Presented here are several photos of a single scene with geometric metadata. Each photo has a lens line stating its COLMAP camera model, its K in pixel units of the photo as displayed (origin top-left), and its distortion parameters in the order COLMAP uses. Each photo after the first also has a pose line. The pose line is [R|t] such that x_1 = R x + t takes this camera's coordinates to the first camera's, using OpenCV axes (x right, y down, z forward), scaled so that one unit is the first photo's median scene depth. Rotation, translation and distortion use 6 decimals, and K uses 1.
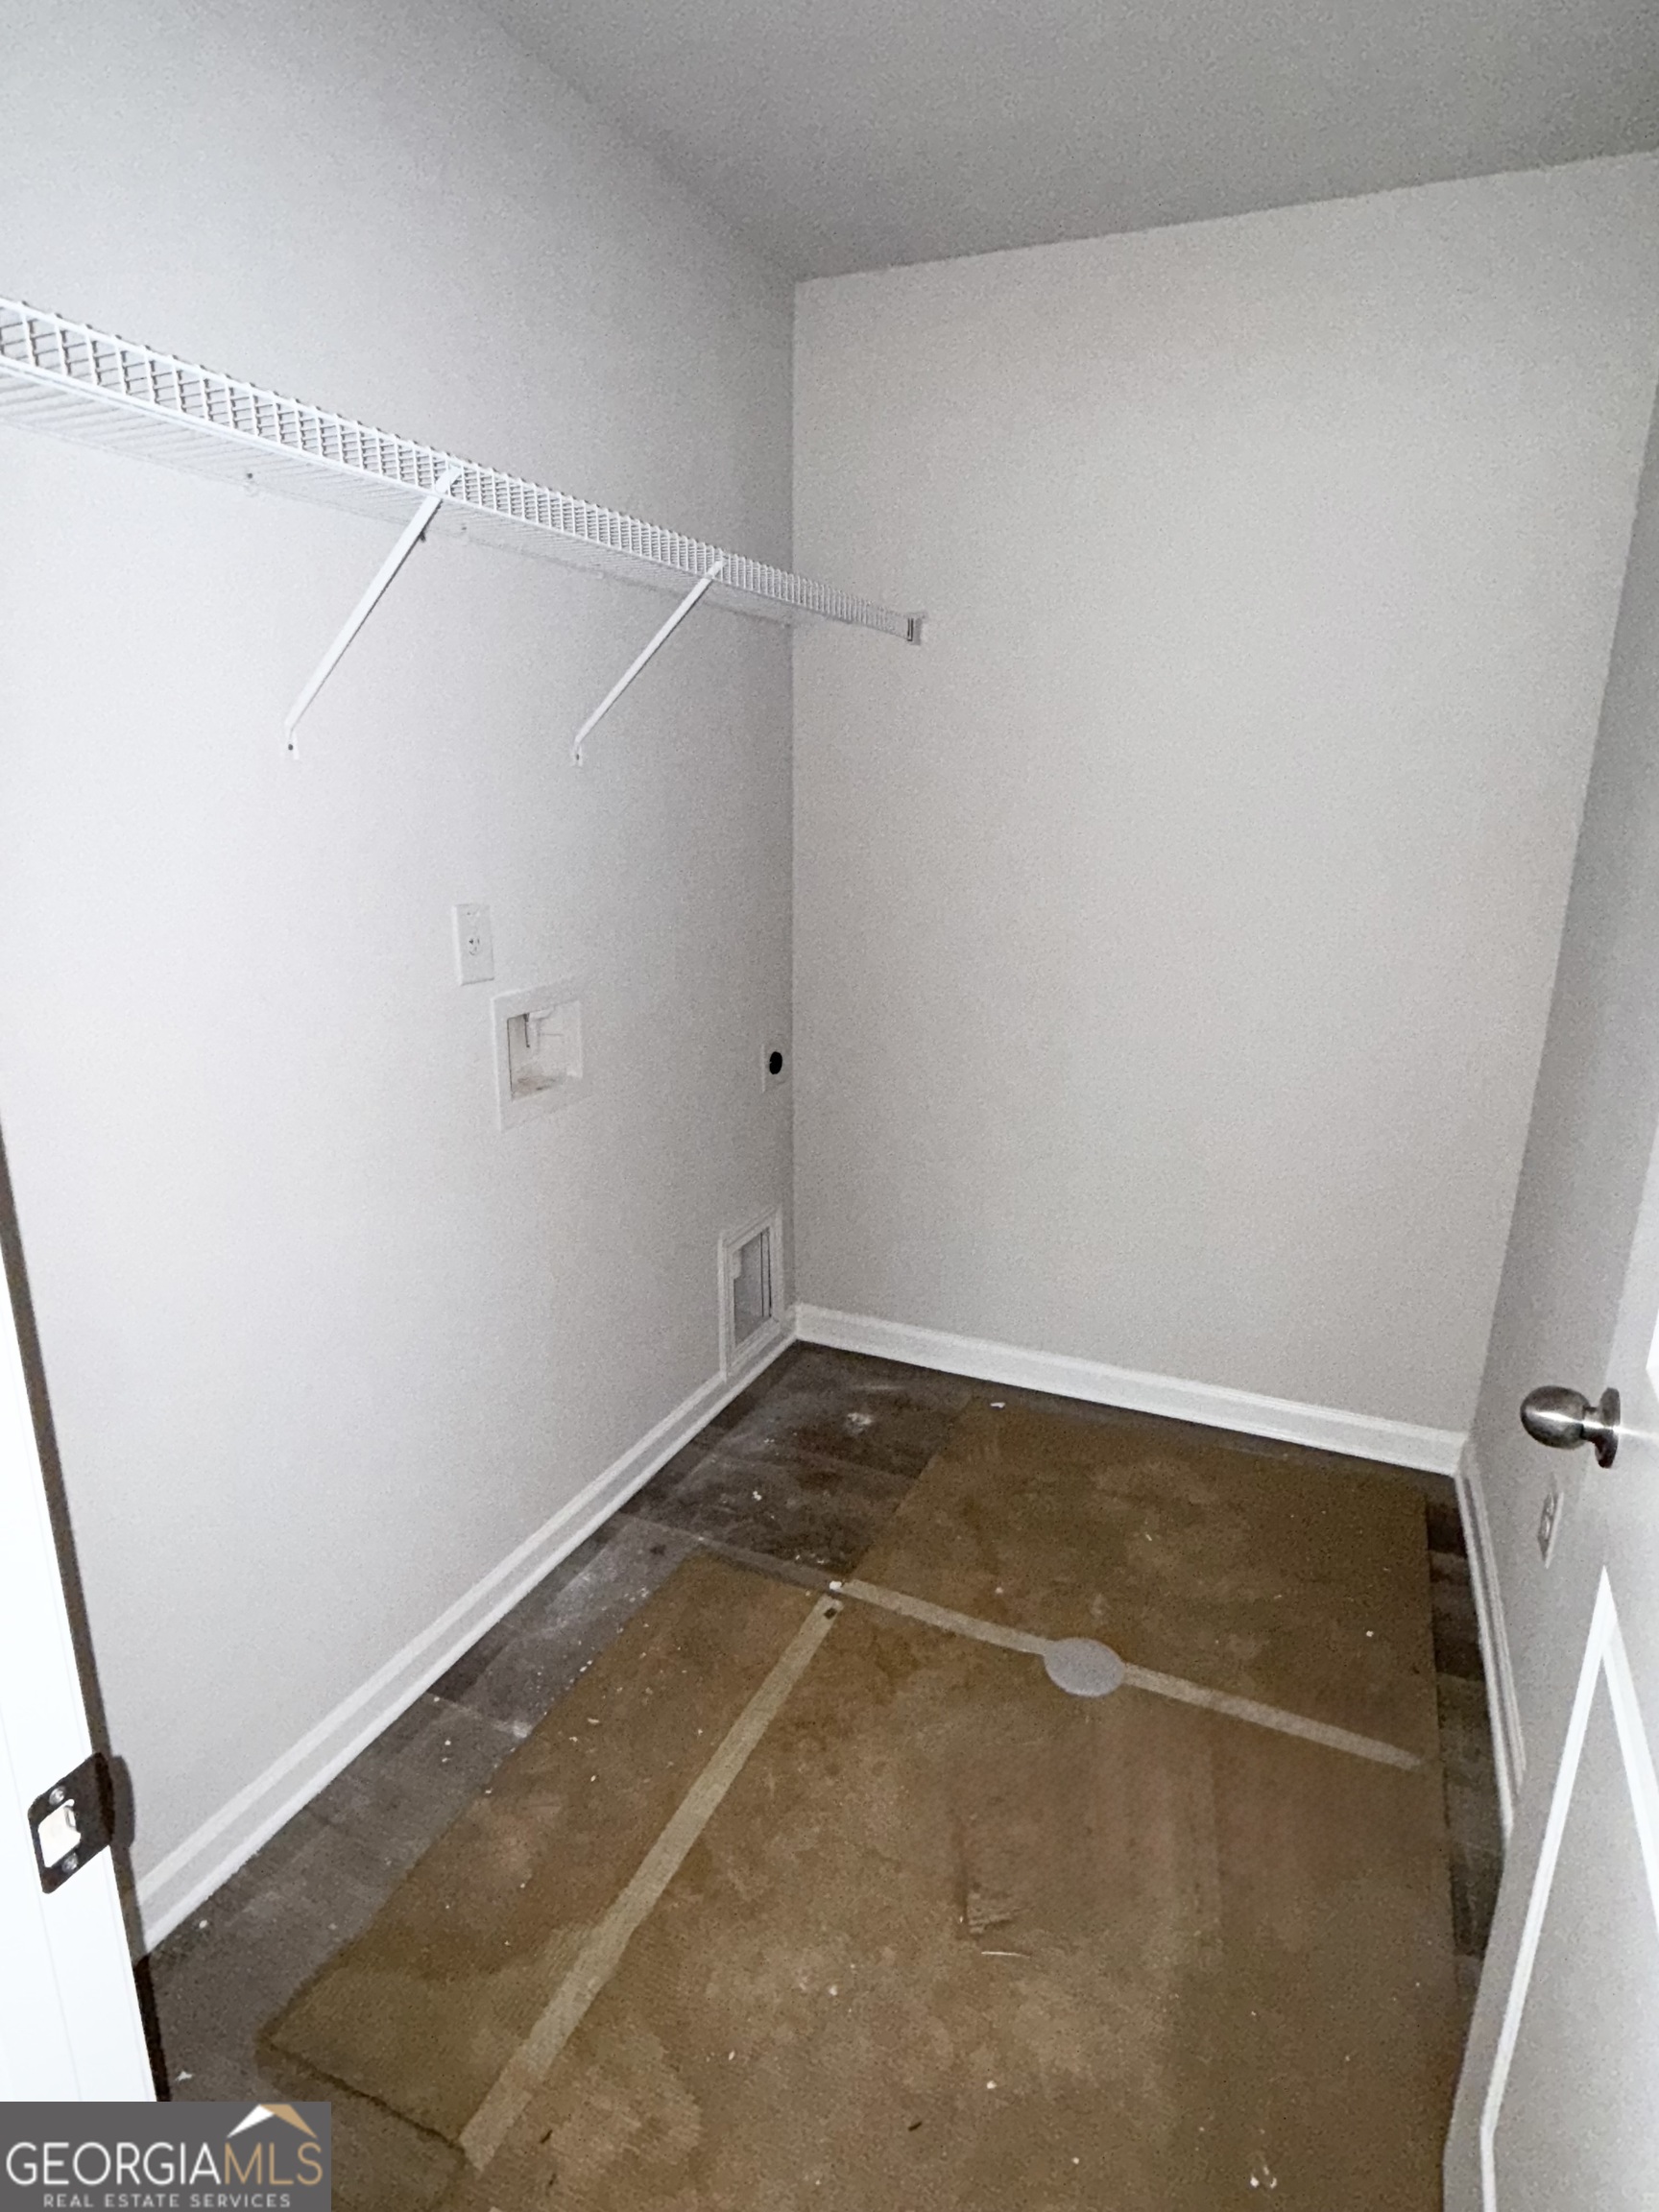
lens RADIAL K [[1196.7, 0, 832.8], [0, 1196.7, 1107.6], [0, 0, 1]] dist [0.004029, -0.000918]
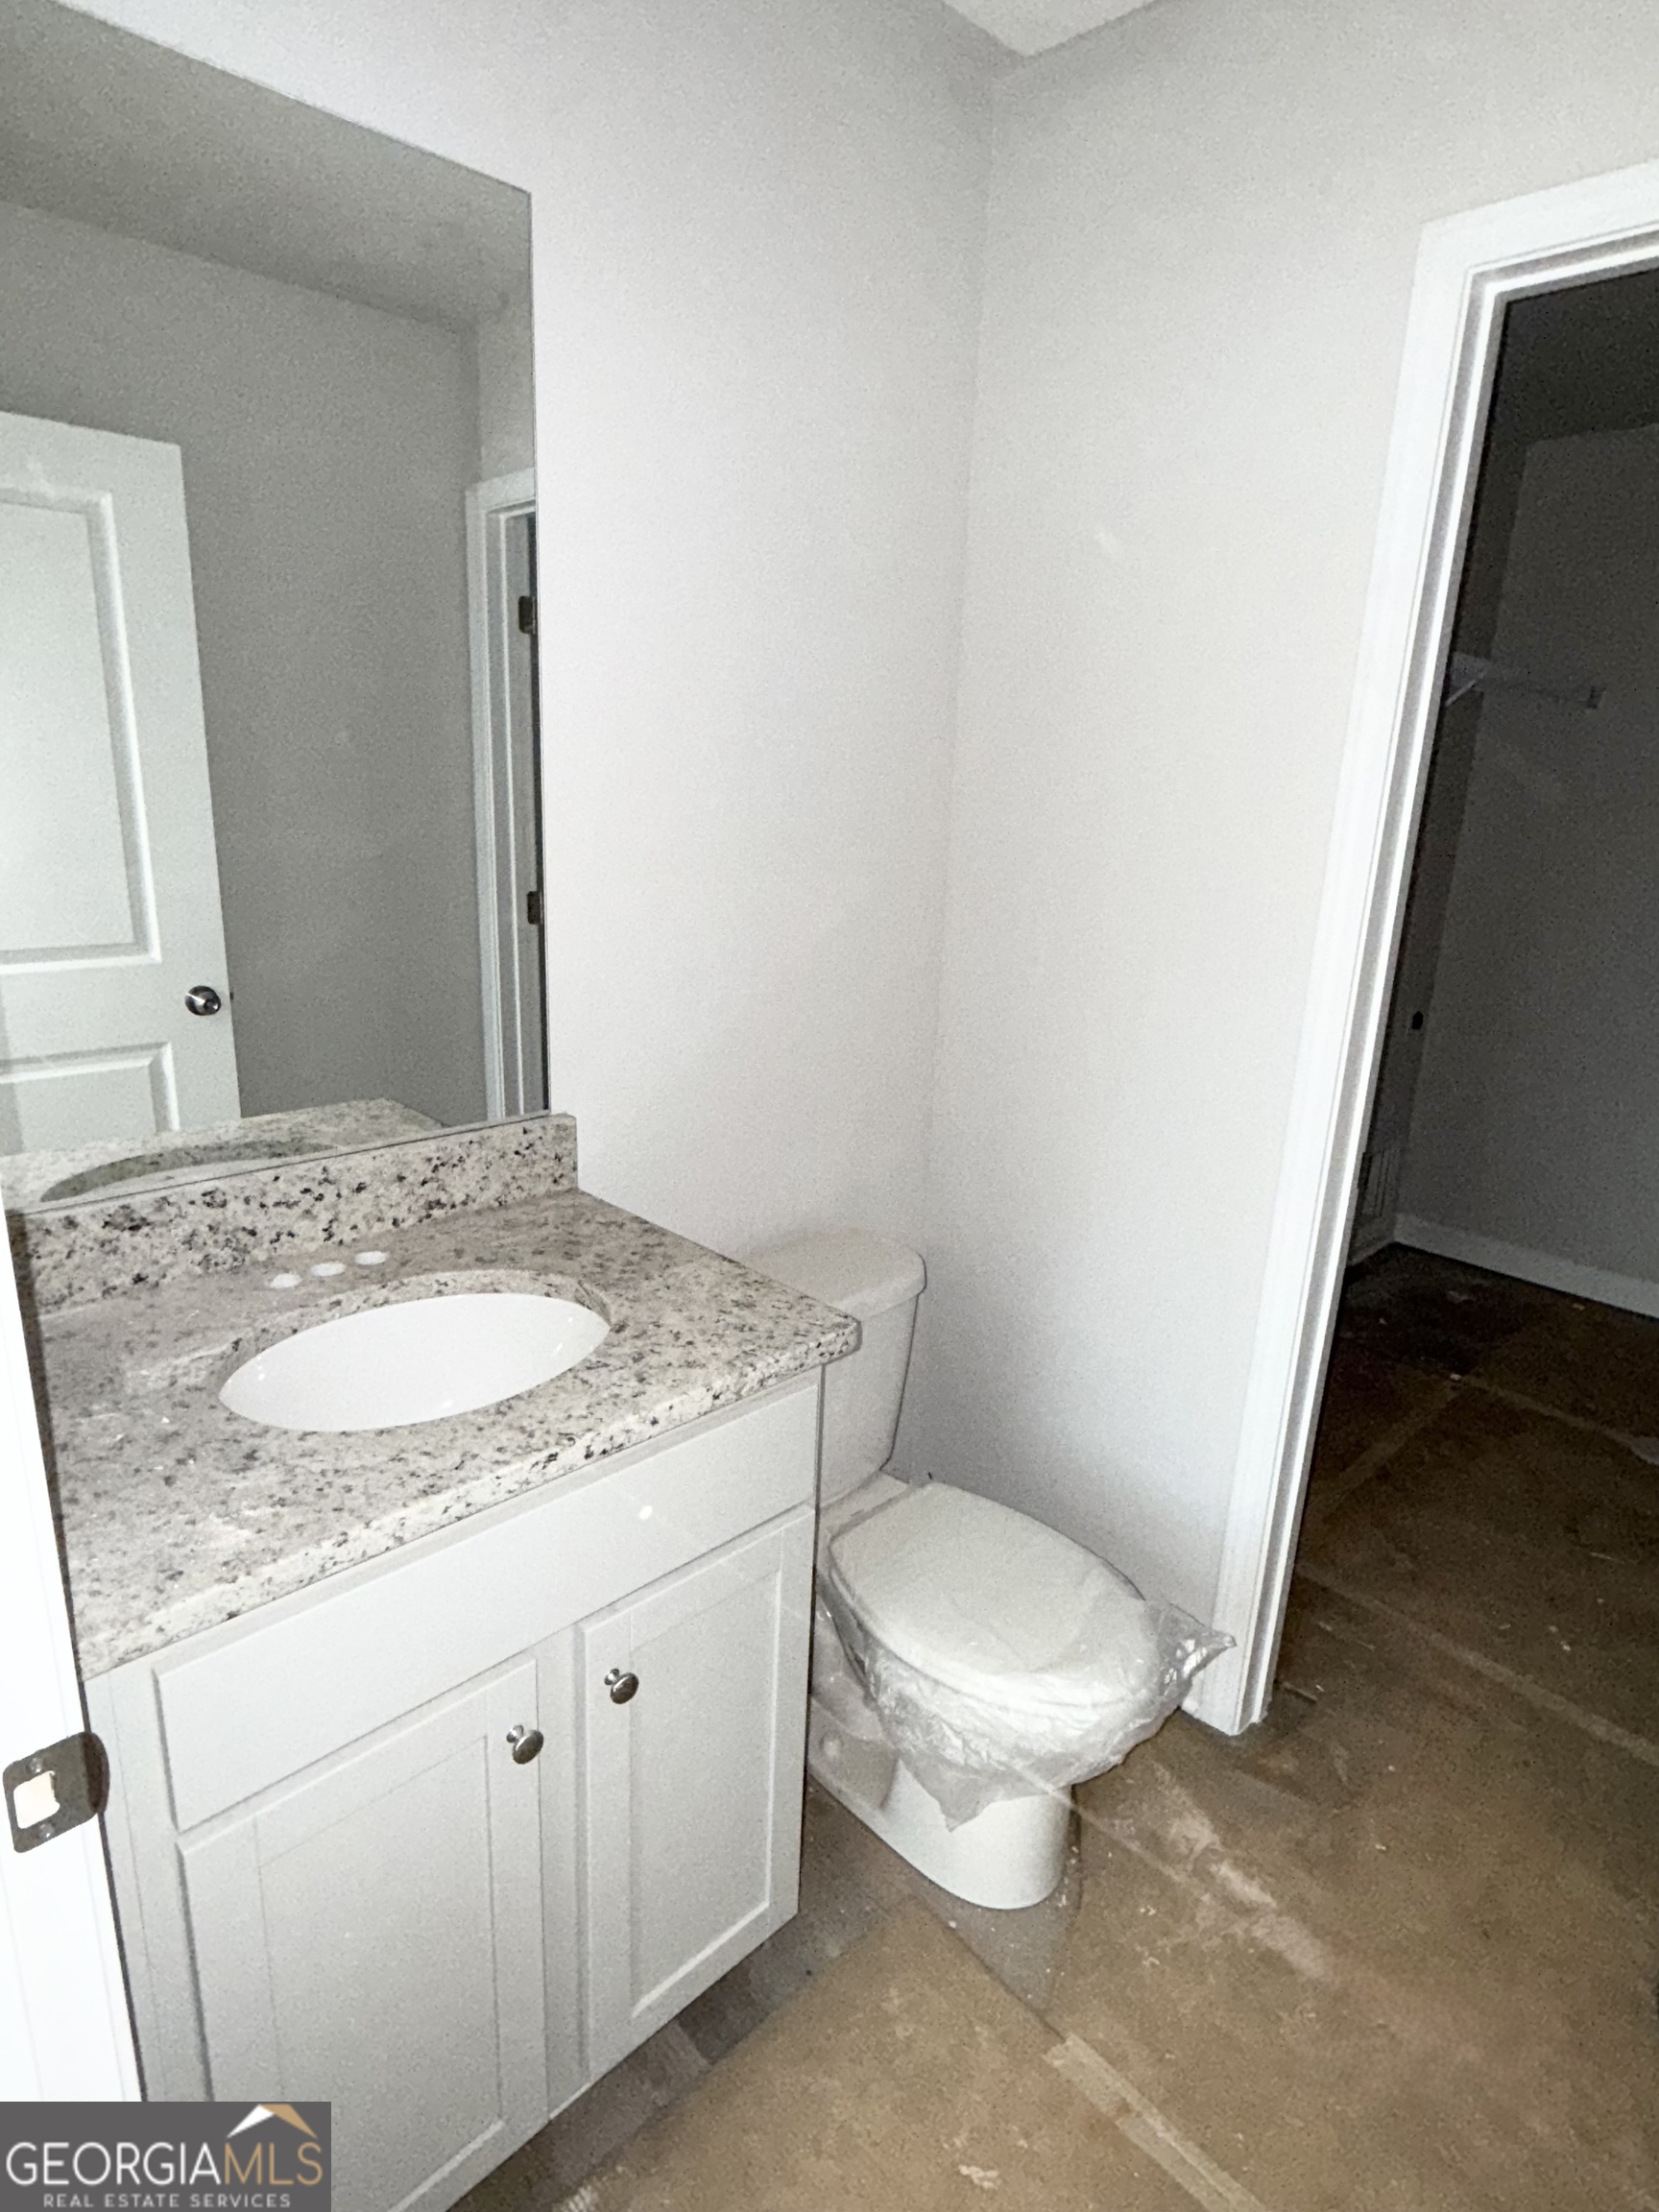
lens RADIAL K [[1196.7, 0, 832.8], [0, 1196.7, 1107.6], [0, 0, 1]] dist [0.004029, -0.000918]
pose [[0.929502, 0.121858, -0.348104, -0.233901], [-0.125124, 0.992054, 0.013178, 0.160085], [0.346943, 0.031307, 0.937363, -0.611187]]
